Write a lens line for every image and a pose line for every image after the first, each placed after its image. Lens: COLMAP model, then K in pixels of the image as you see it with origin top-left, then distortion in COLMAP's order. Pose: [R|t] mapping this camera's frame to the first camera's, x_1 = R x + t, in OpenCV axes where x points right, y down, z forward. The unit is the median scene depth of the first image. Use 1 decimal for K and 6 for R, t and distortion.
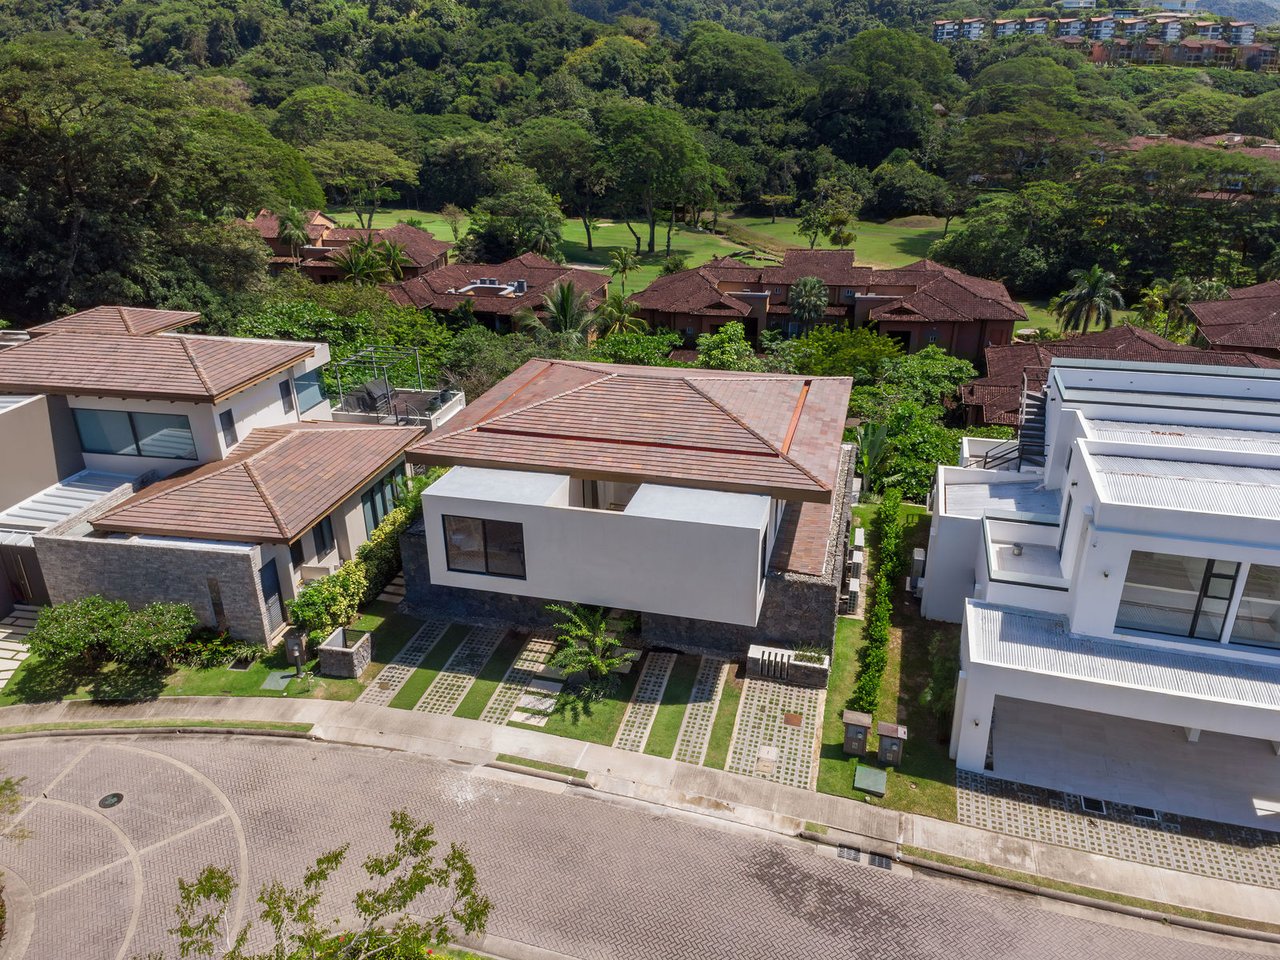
lens RADIAL K [[886.6, 0, 638.3], [0, 886.6, 483.1], [0, 0, 1]] dist [0.253595, -0.277720]
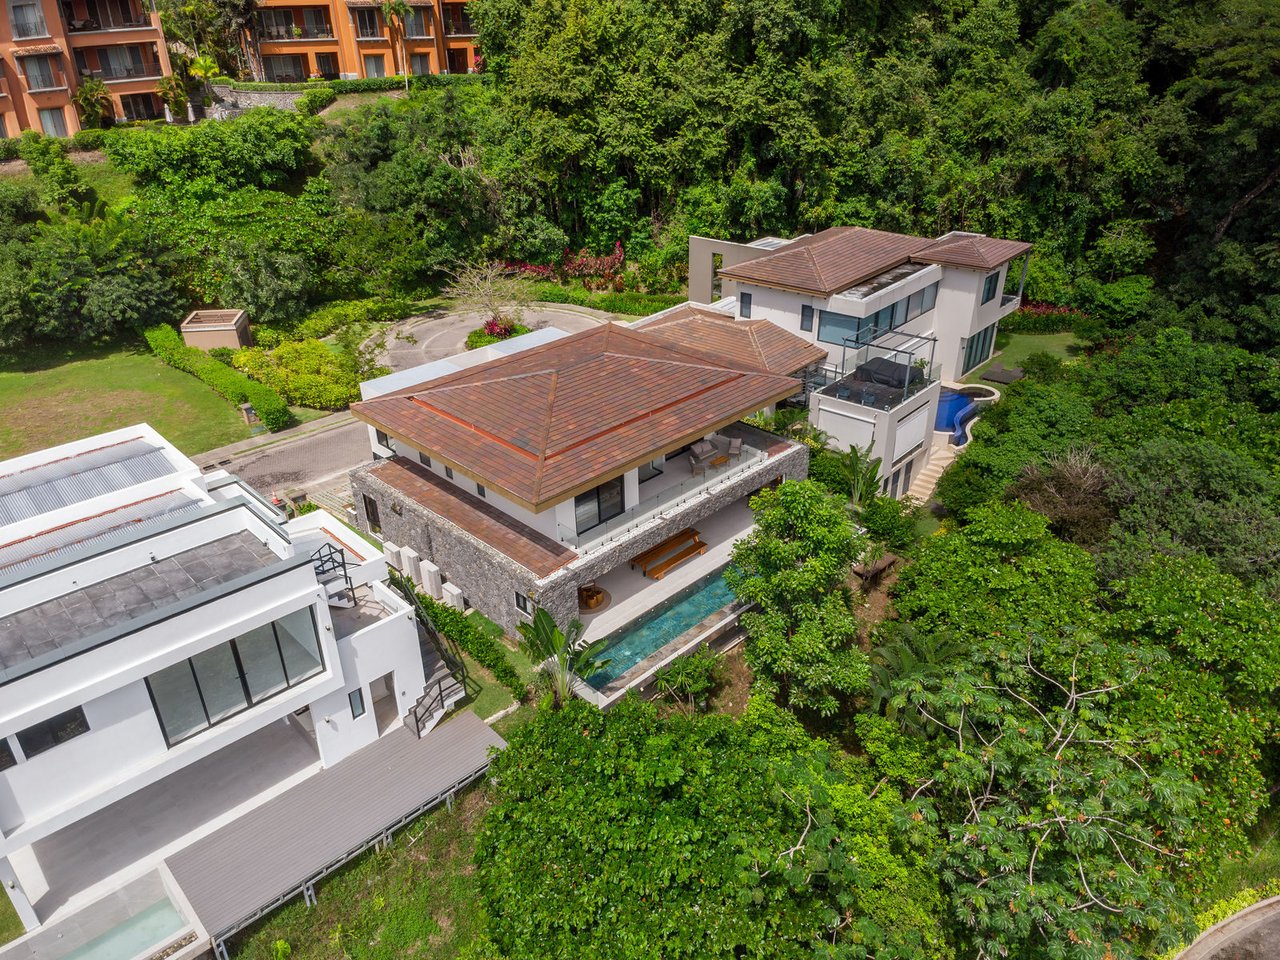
lens RADIAL K [[886.6, 0, 638.3], [0, 886.6, 483.1], [0, 0, 1]] dist [0.253595, -0.277720]
pose [[-0.503060, 0.422442, -0.753972, 0.961843], [-0.323560, 0.716895, 0.617552, -0.796766], [0.801399, 0.554621, -0.223955, 1.584633]]
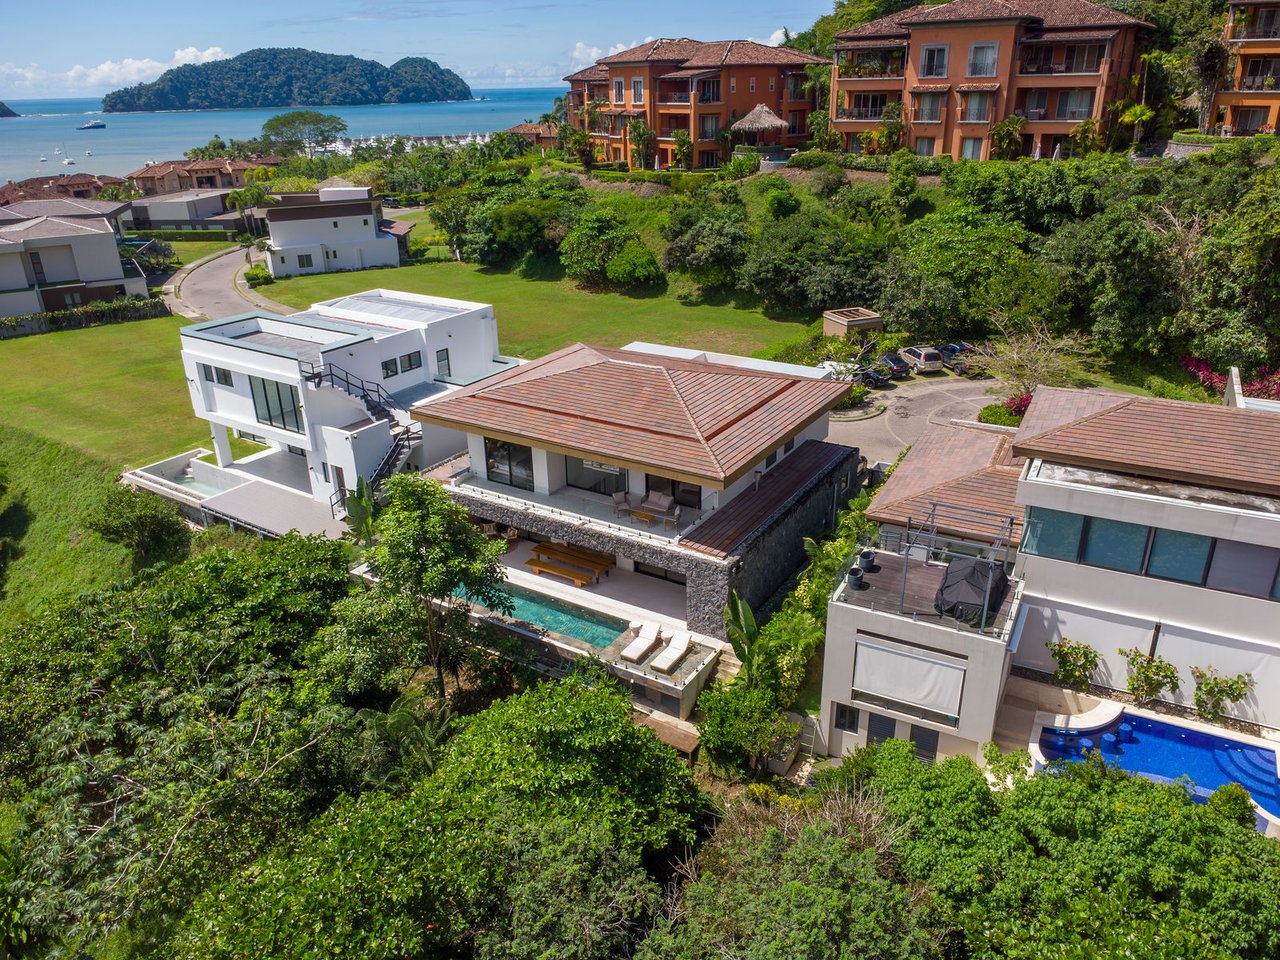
lens RADIAL K [[919.5, 0, 638.3], [0, 919.5, 496.6], [0, 0, 1]] dist [0.006620, -0.010076]
pose [[-0.957523, -0.099479, 0.270655, -0.355827], [0.134922, 0.674963, 0.725410, -0.923541], [-0.254846, 0.731114, -0.632871, 2.084212]]
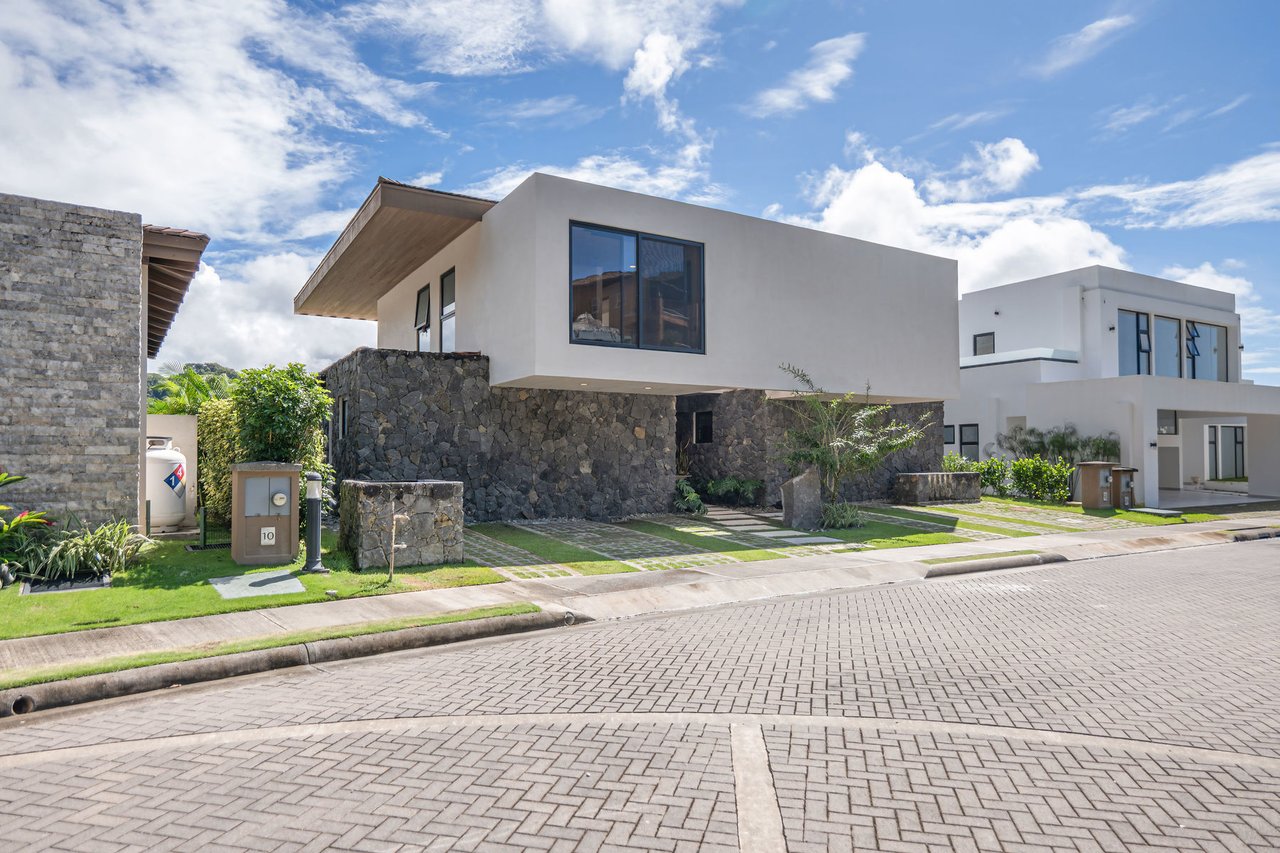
lens RADIAL K [[753.4, 0, 640.9], [0, 753.4, 447.0], [0, 0, 1]] dist [-0.035559, 0.027849]
pose [[0.685661, 0.016889, 0.727725, -0.487962], [0.288002, 0.911860, -0.292517, 0.283538], [-0.668524, 0.410154, 0.620362, 0.735373]]
